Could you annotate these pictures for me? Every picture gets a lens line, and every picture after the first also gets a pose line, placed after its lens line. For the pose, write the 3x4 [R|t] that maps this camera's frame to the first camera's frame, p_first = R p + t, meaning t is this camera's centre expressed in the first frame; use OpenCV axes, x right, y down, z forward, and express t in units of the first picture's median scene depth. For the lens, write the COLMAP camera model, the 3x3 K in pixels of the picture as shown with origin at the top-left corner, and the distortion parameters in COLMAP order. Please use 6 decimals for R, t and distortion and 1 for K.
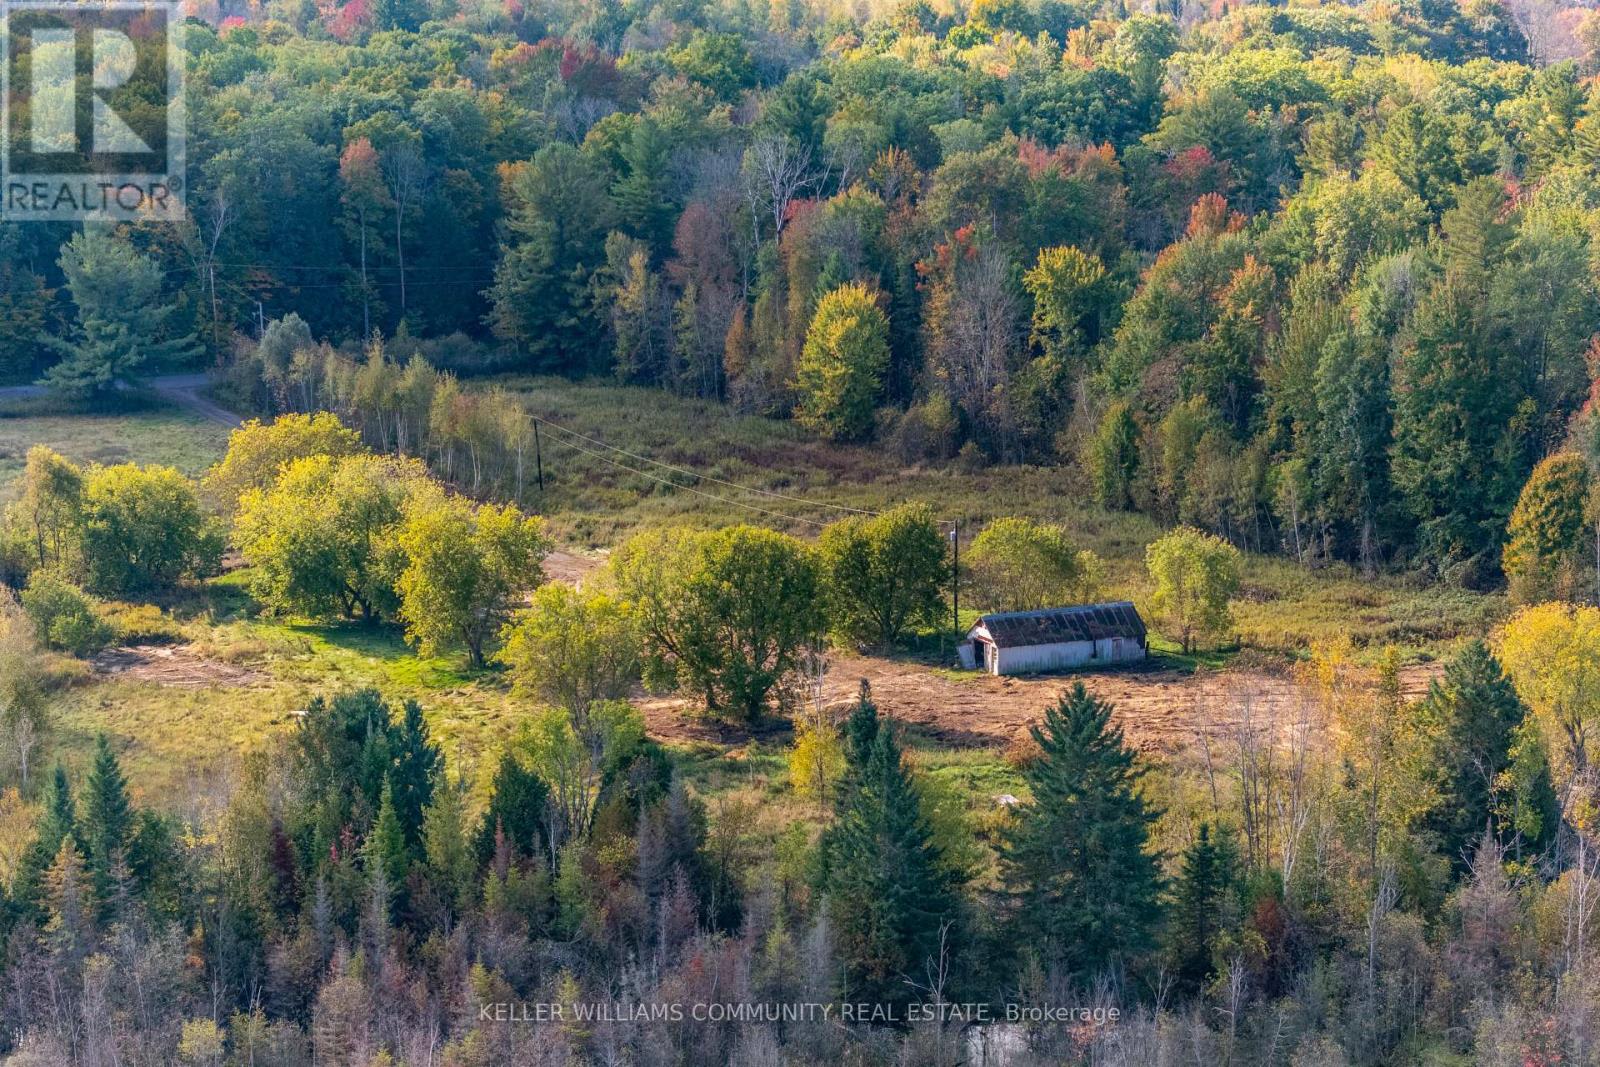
lens RADIAL K [[3883.2, 0, 800.0], [0, 3883.2, 533.5], [0, 0, 1]] dist [-0.149895, -0.405902]
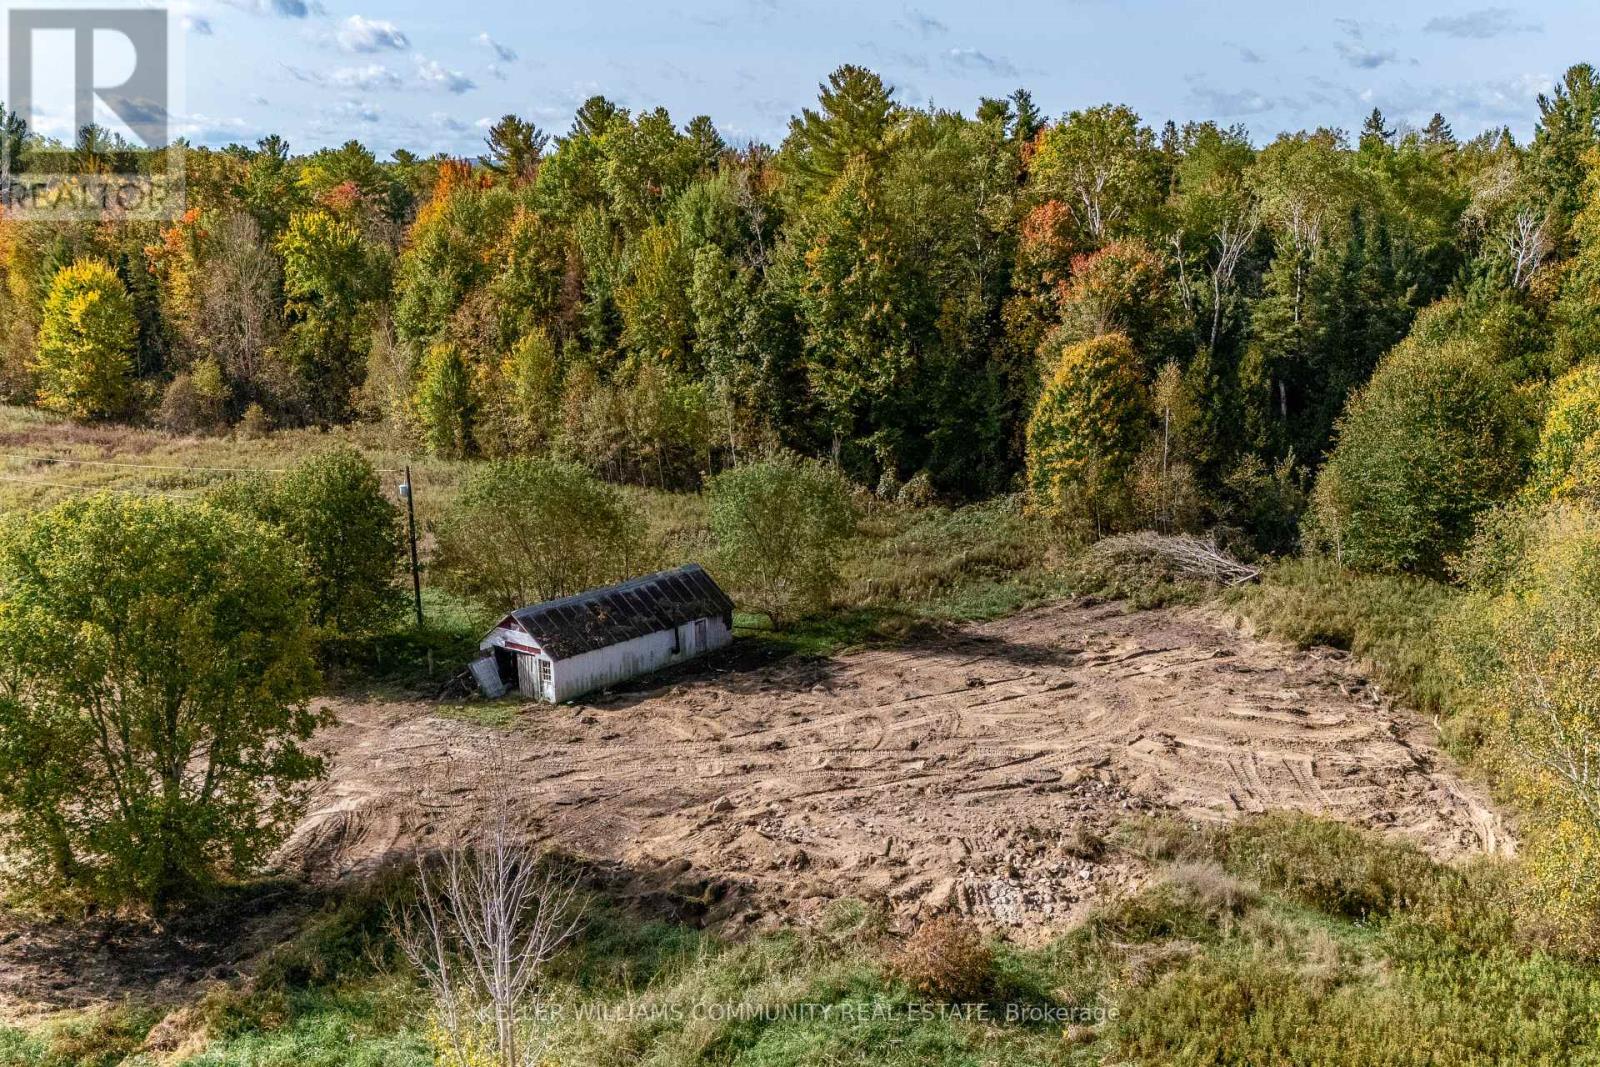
lens RADIAL K [[1568.7, 0, 798.4], [0, 1568.7, 623.1], [0, 0, 1]] dist [0.111029, -0.196891]
pose [[0.885580, -0.120081, 0.448696, -0.019660], [0.081519, 0.991192, 0.104374, 0.000202], [-0.457277, -0.055854, 0.887569, 0.554498]]
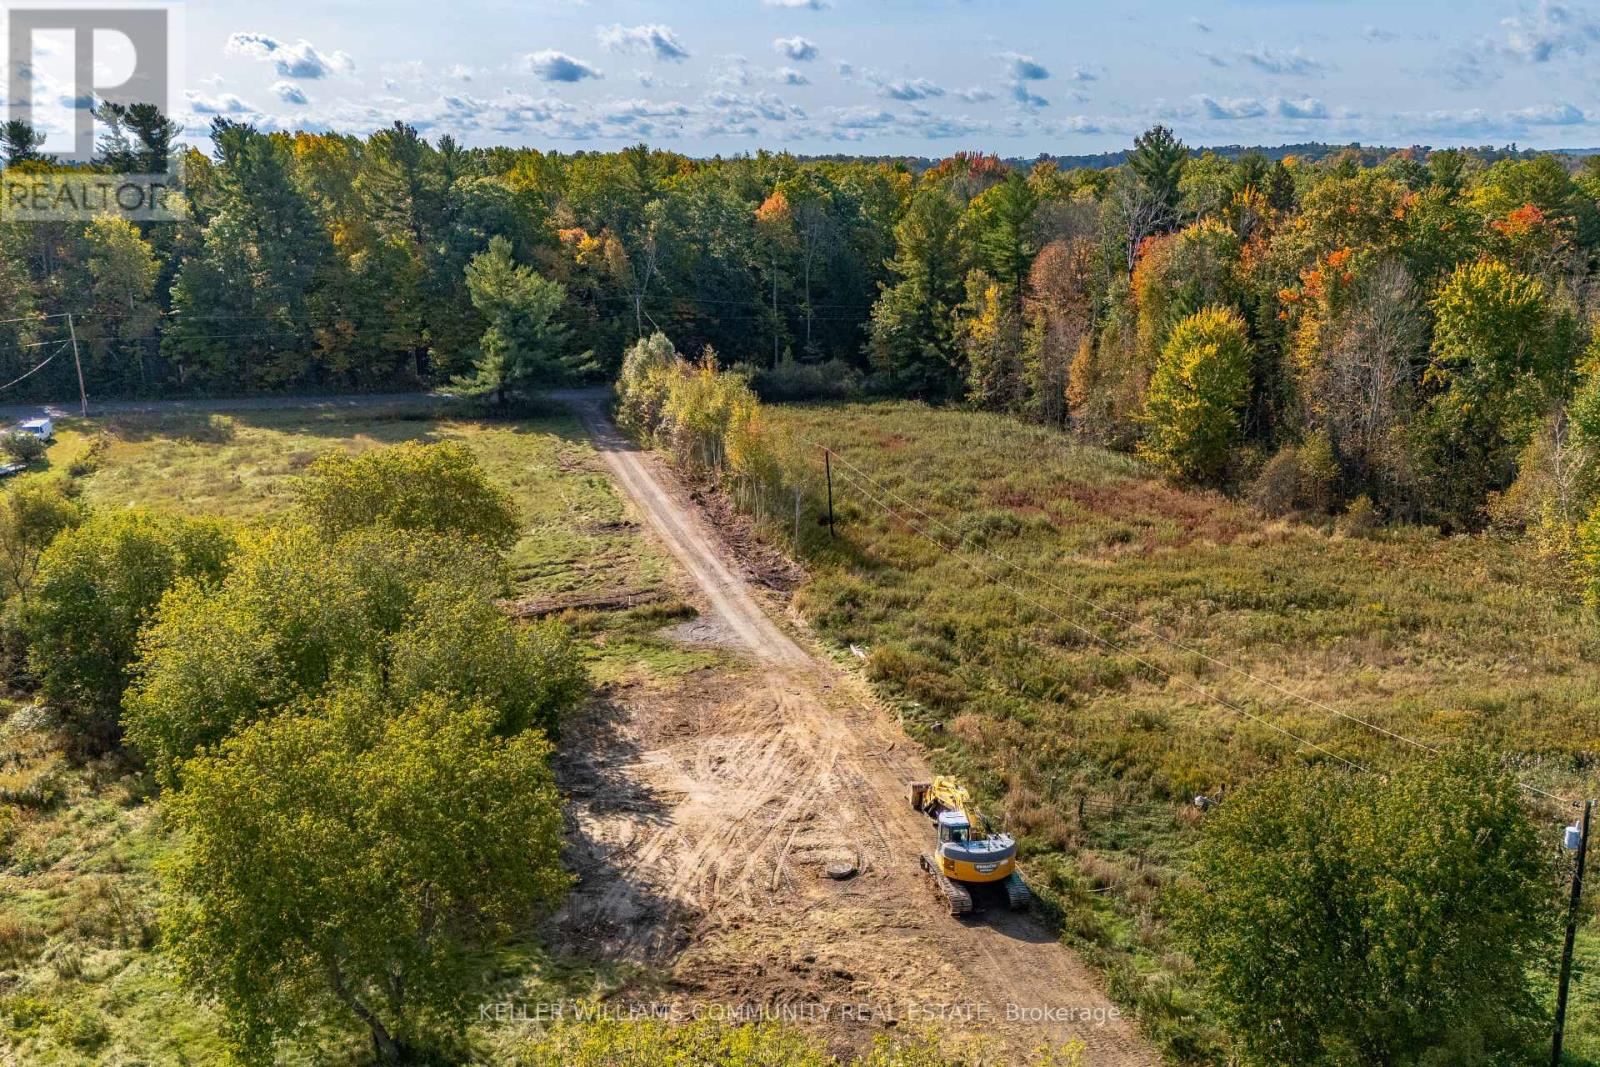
lens RADIAL K [[1481.3, 0, 777.0], [0, 1481.3, 584.8], [0, 0, 1]] dist [0.086820, -0.155496]
pose [[0.974141, 0.060021, -0.217823, -0.006051], [-0.041450, 0.995182, 0.088849, -0.026832], [0.222106, -0.077523, 0.971936, 0.637695]]
